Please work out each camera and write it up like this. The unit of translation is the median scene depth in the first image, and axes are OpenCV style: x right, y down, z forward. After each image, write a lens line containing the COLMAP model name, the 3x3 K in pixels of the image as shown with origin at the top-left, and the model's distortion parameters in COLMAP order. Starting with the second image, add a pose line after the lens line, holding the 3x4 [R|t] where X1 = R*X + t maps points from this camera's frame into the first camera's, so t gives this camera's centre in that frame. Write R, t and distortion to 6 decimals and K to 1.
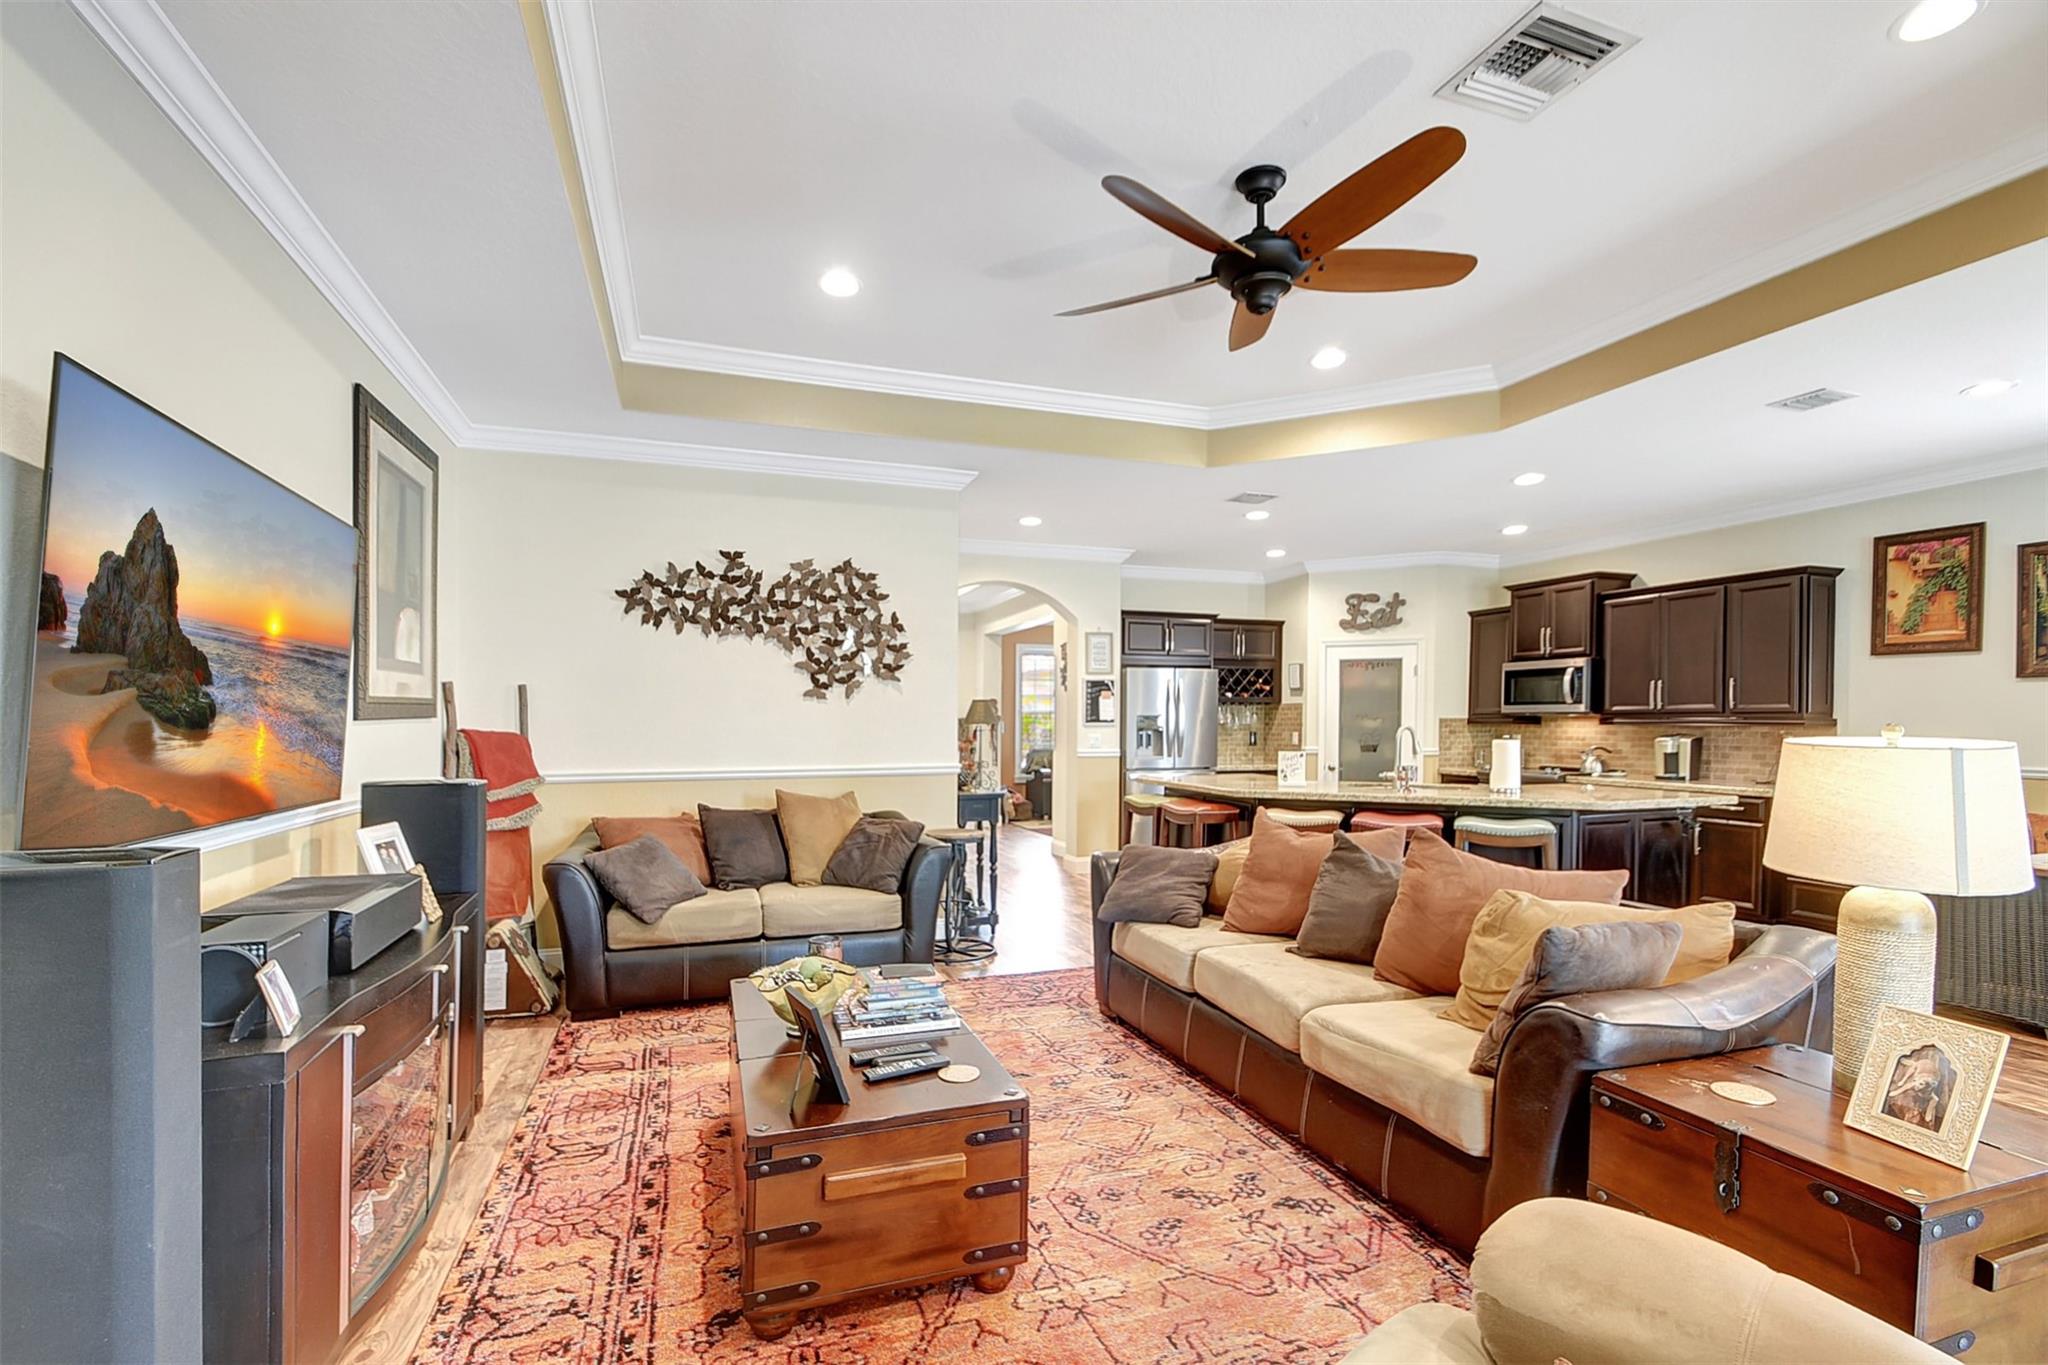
lens RADIAL K [[900.2, 0, 1009.0], [0, 900.2, 732.9], [0, 0, 1]] dist [0.002020, -0.009351]
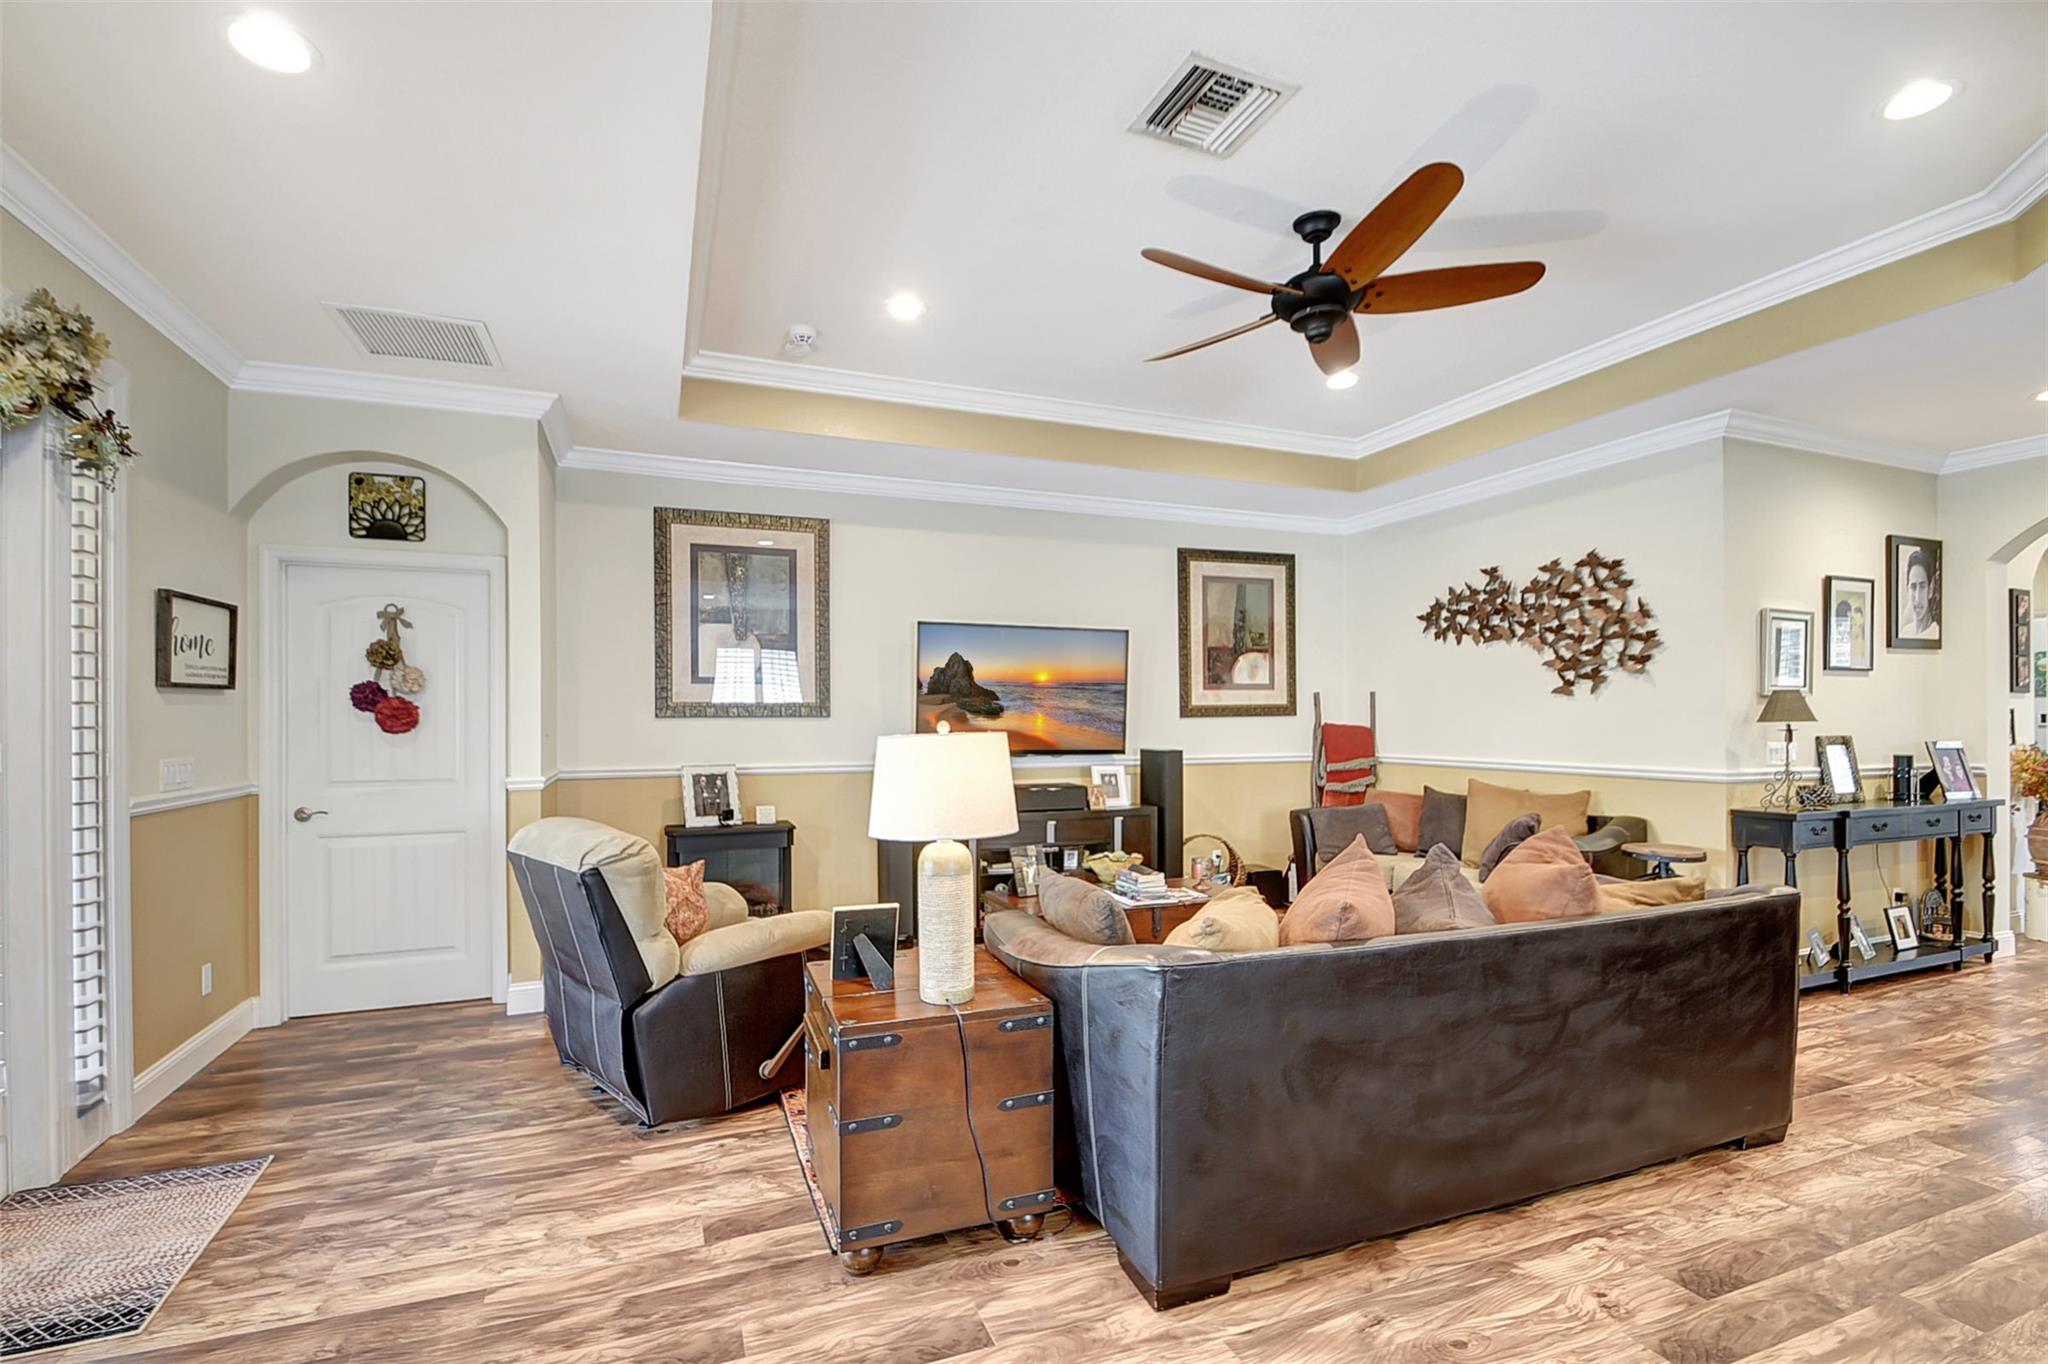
lens RADIAL K [[920.8, 0, 1017.4], [0, 920.8, 716.0], [0, 0, 1]] dist [0.012770, -0.016328]
pose [[0.042898, -0.001863, -0.999078, 0.773467], [-0.014880, 0.999886, -0.002503, -0.003248], [0.998969, 0.014973, 0.042866, 0.334002]]
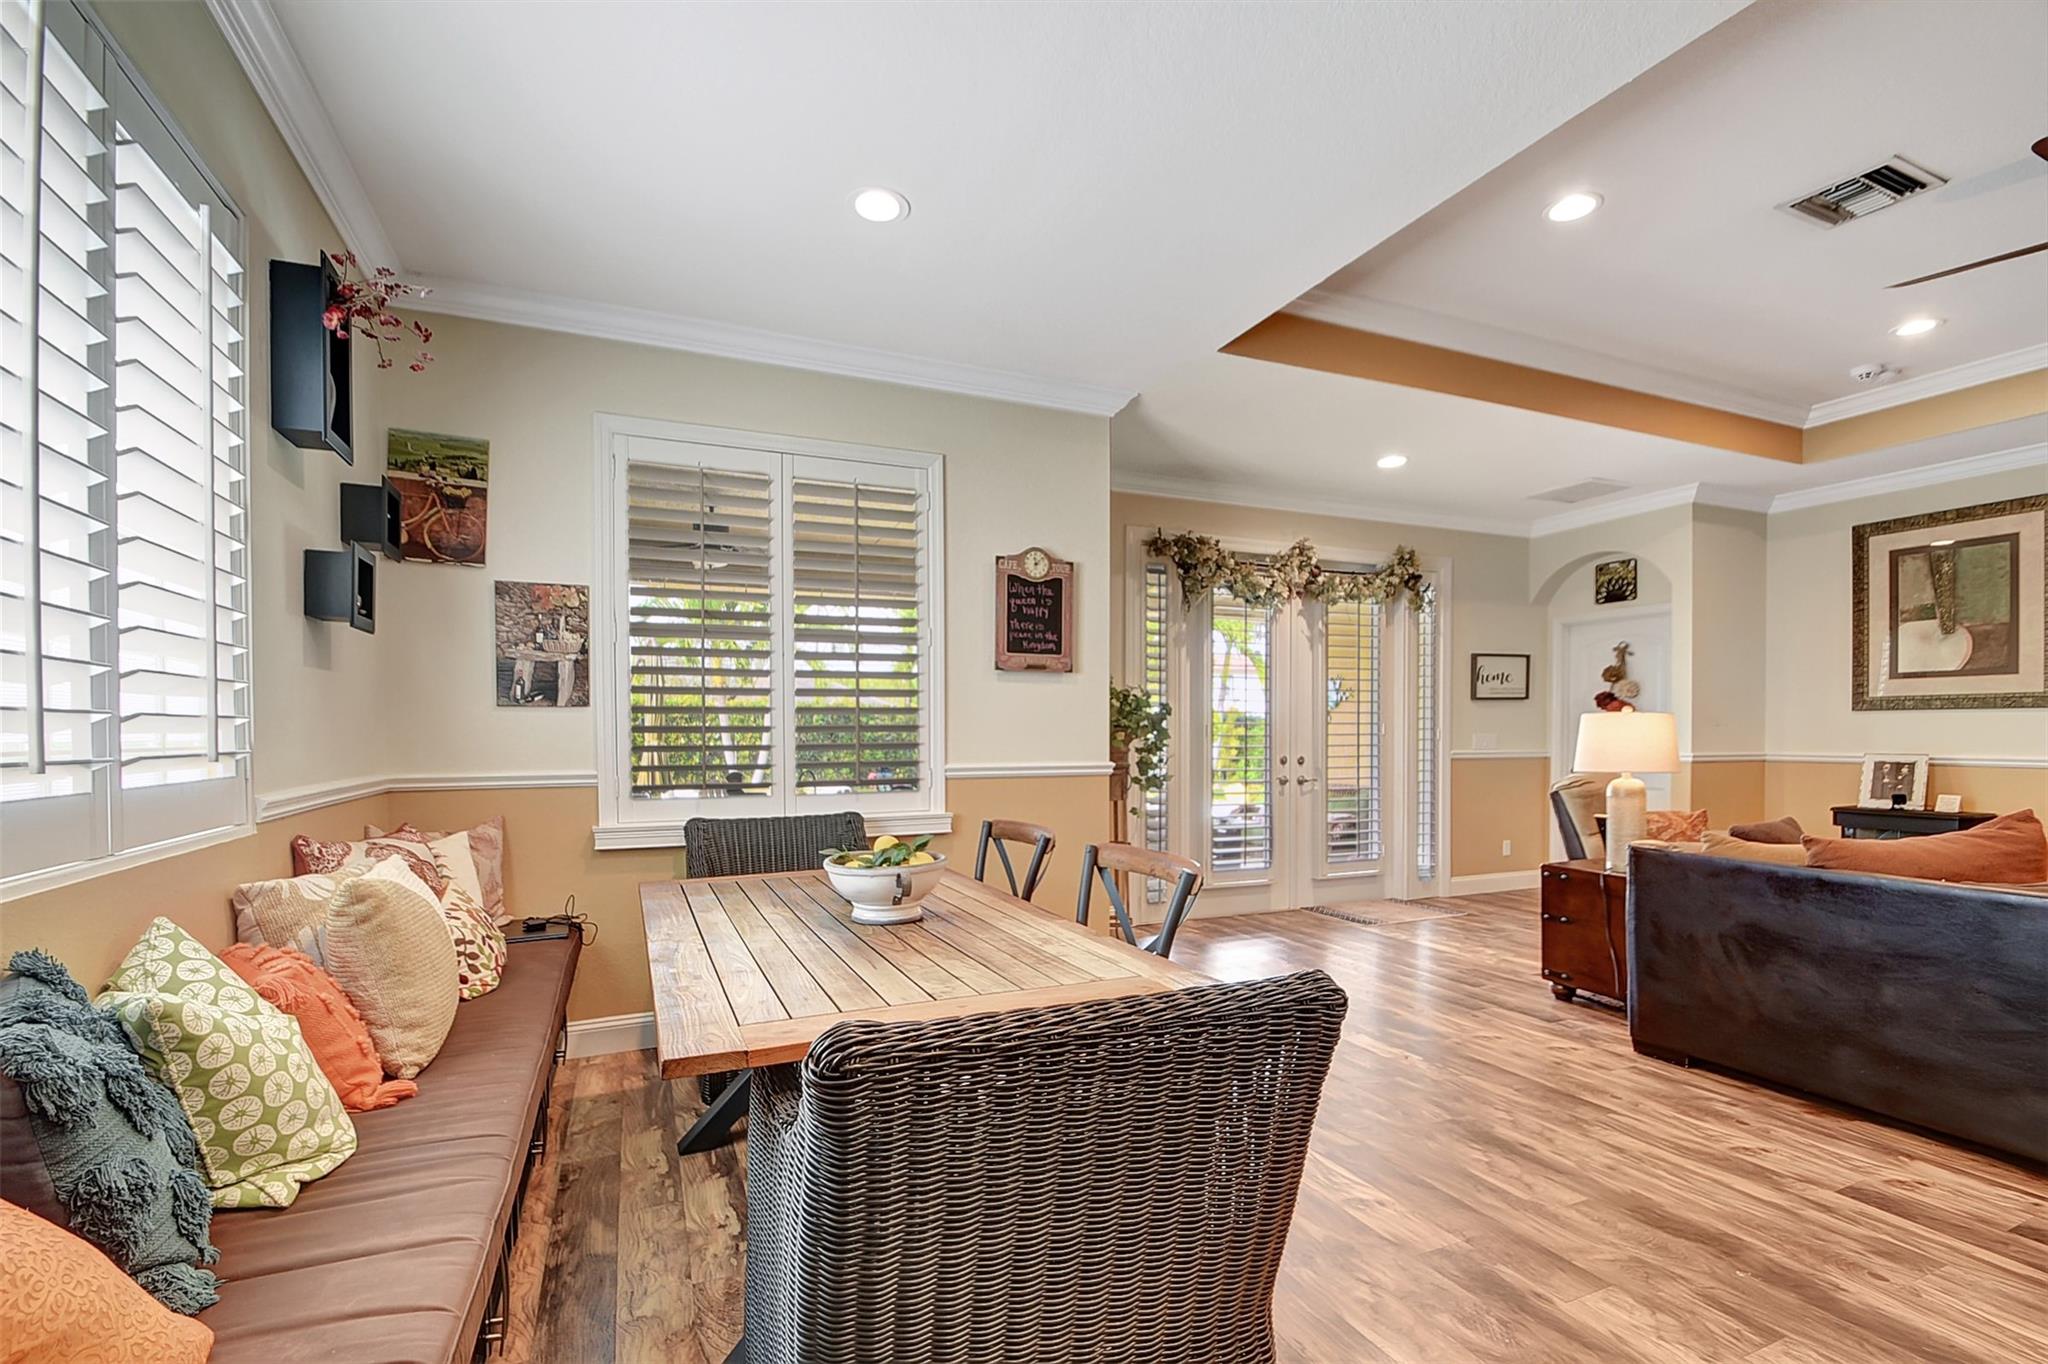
lens RADIAL K [[903.2, 0, 1010.9], [0, 903.2, 746.6], [0, 0, 1]] dist [0.011937, -0.015120]
pose [[-0.997790, 0.004396, -0.066294, 0.871858], [0.002163, 0.999429, 0.033720, 0.005902], [0.066404, 0.033503, -0.997230, 1.021058]]
